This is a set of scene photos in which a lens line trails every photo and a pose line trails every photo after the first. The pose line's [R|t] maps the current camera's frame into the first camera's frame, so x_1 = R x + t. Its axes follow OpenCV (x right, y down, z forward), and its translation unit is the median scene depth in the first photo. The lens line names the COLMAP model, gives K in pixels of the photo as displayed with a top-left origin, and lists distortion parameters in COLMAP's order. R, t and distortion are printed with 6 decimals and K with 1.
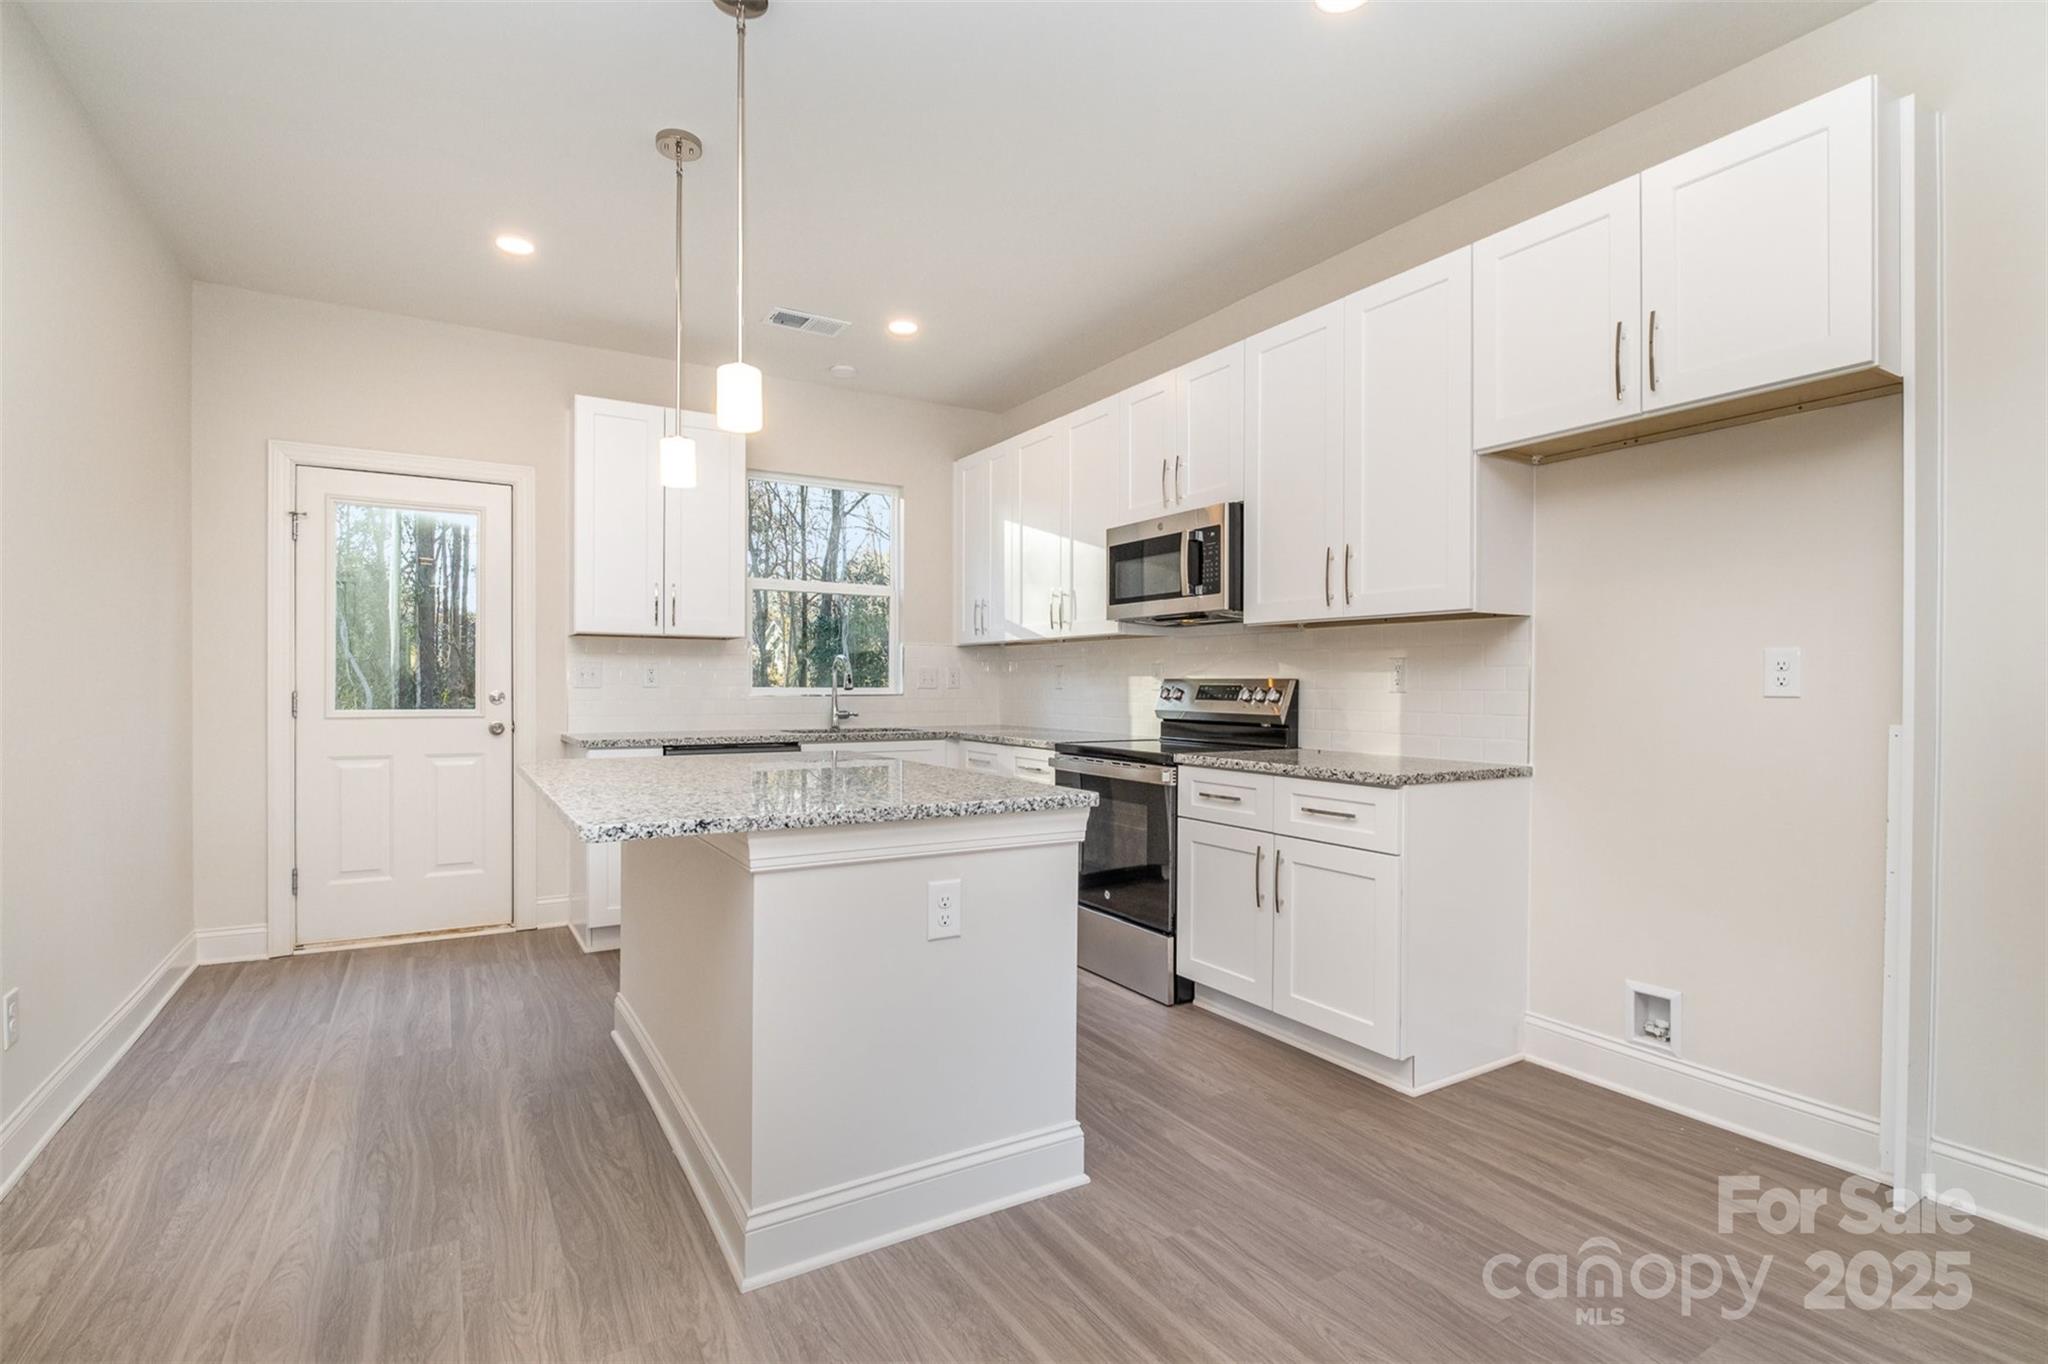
lens RADIAL K [[945.0, 0, 1008.9], [0, 945.0, 700.6], [0, 0, 1]] dist [-0.013617, 0.000286]
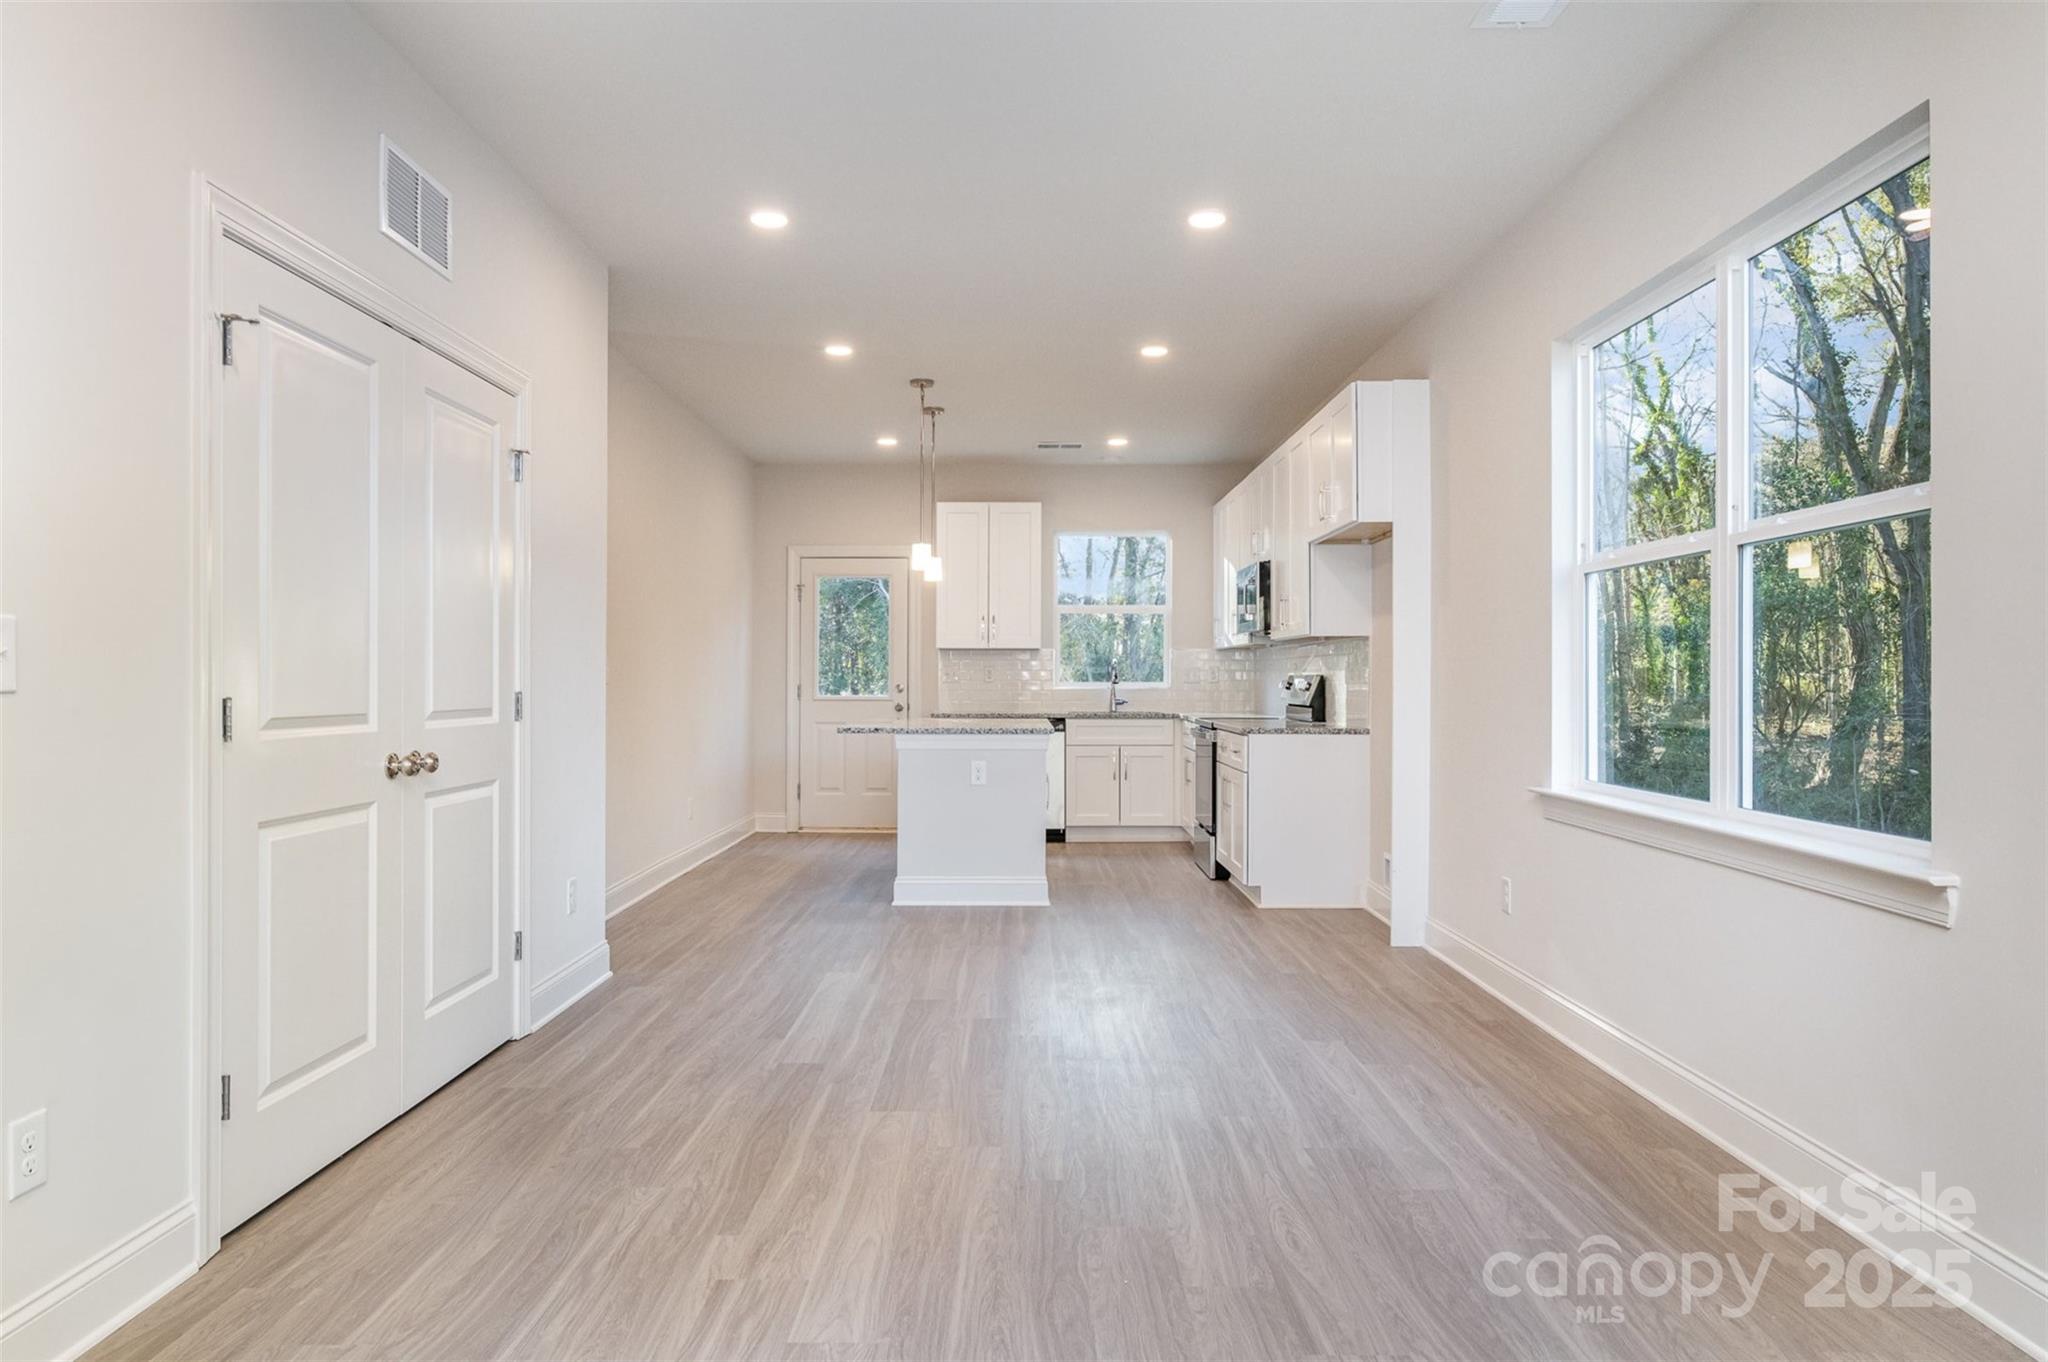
lens RADIAL K [[1309.1, 0, 1016.0], [0, 1309.1, 673.2], [0, 0, 1]] dist [0.026806, 0.001092]
pose [[0.854100, -0.007871, -0.520050, 0.906011], [-0.003840, 0.999763, -0.021438, 0.019477], [0.520095, 0.020307, 0.853867, -0.935486]]
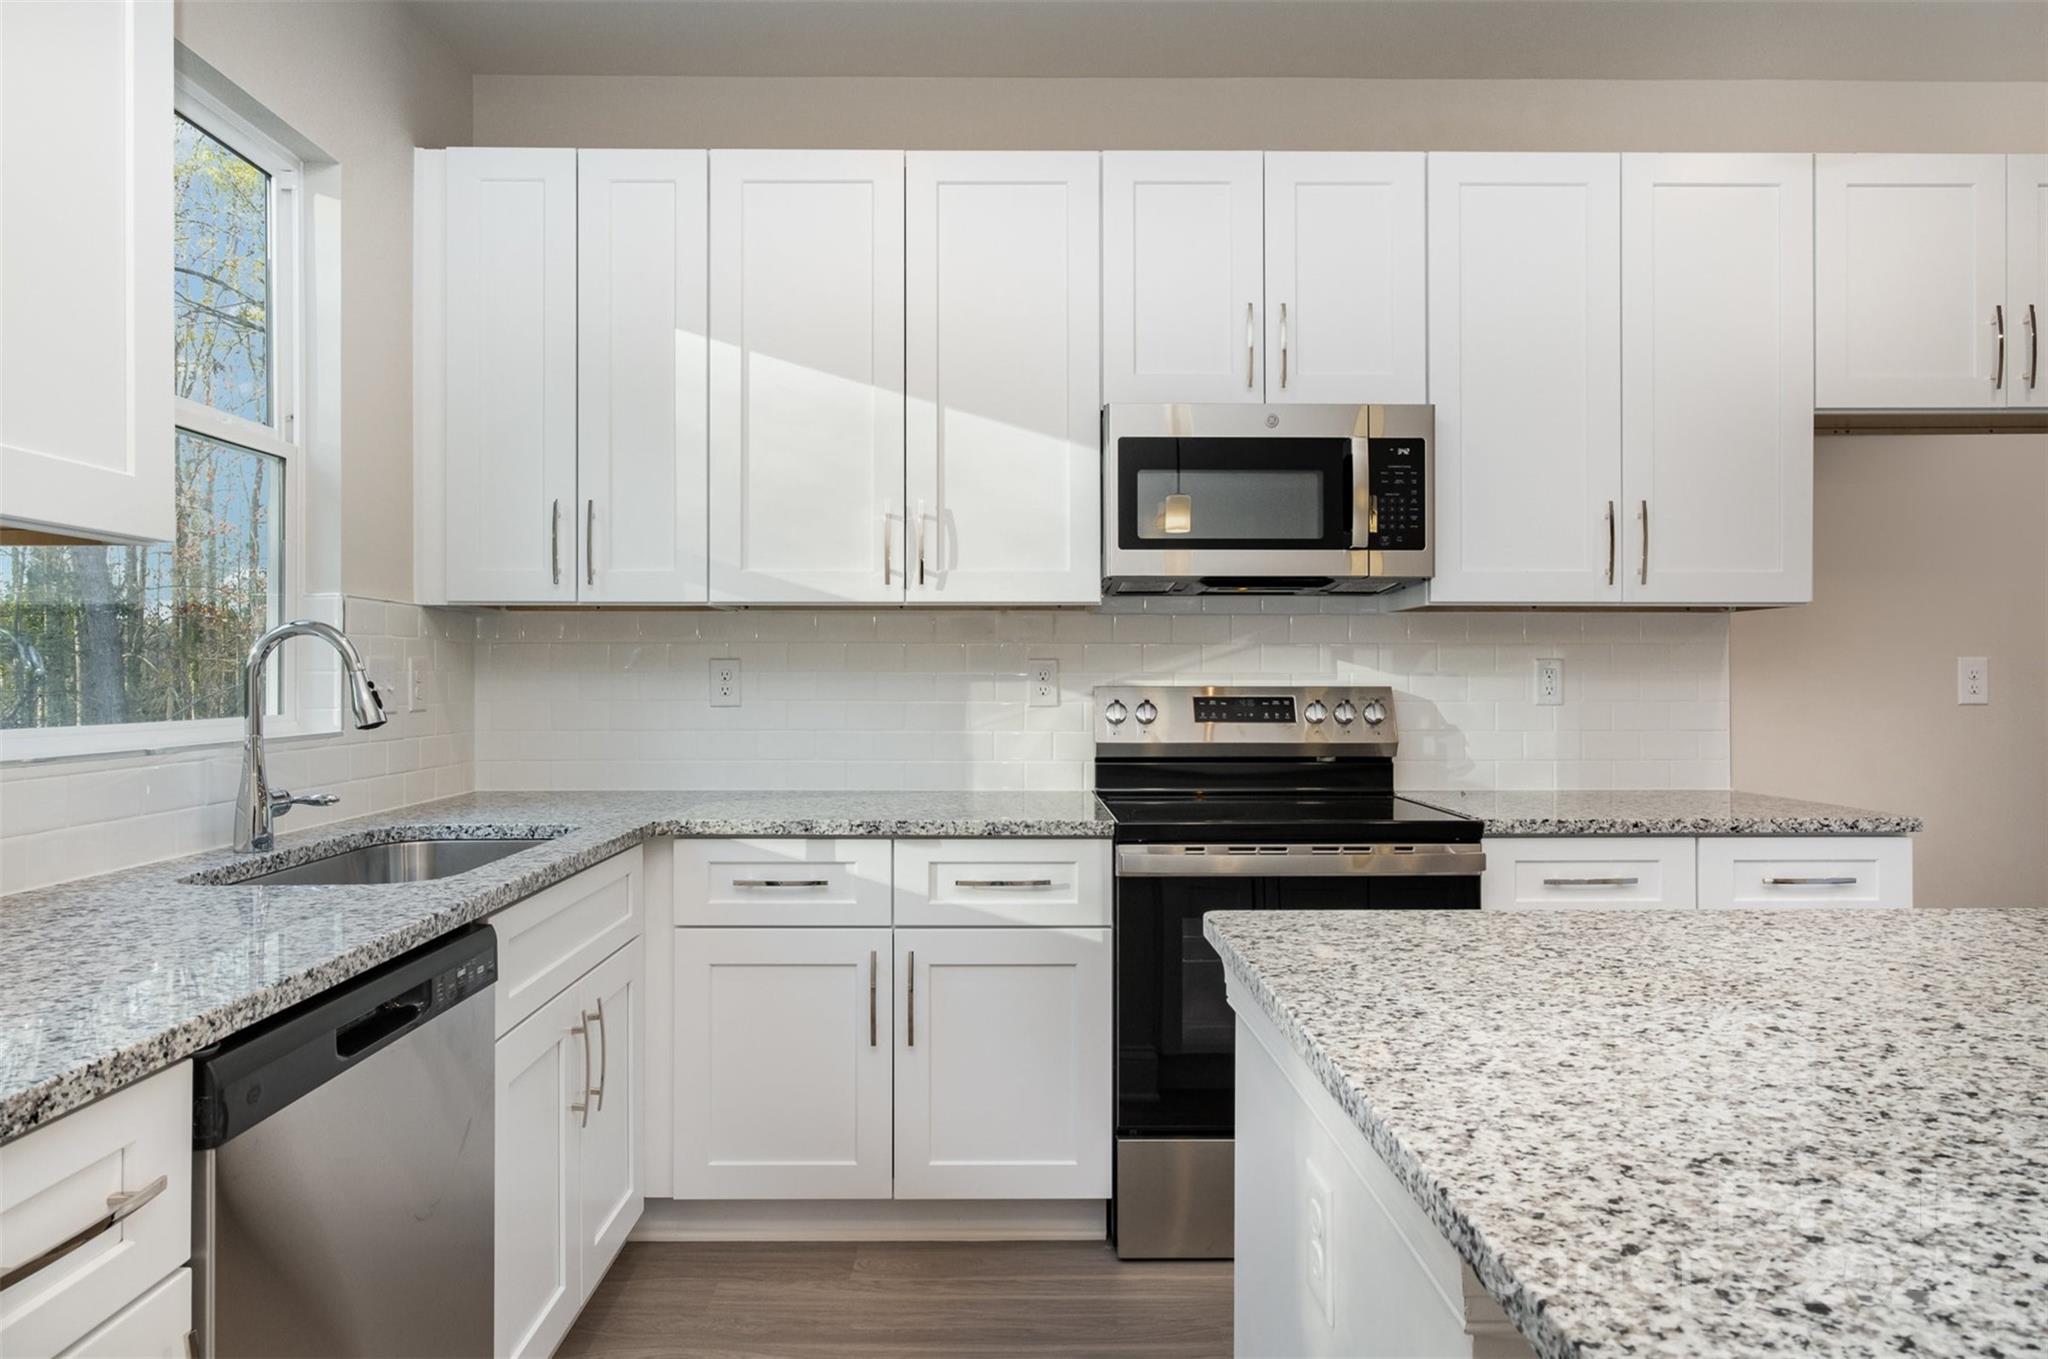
lens RADIAL K [[1212.1, 0, 1019.0], [0, 1212.1, 663.3], [0, 0, 1]] dist [-0.006045, 0.001674]
pose [[0.515514, 0.006510, 0.856856, -0.525203], [0.018325, 0.999659, -0.018620, -0.026602], [-0.856685, 0.025301, 0.515219, 0.733679]]
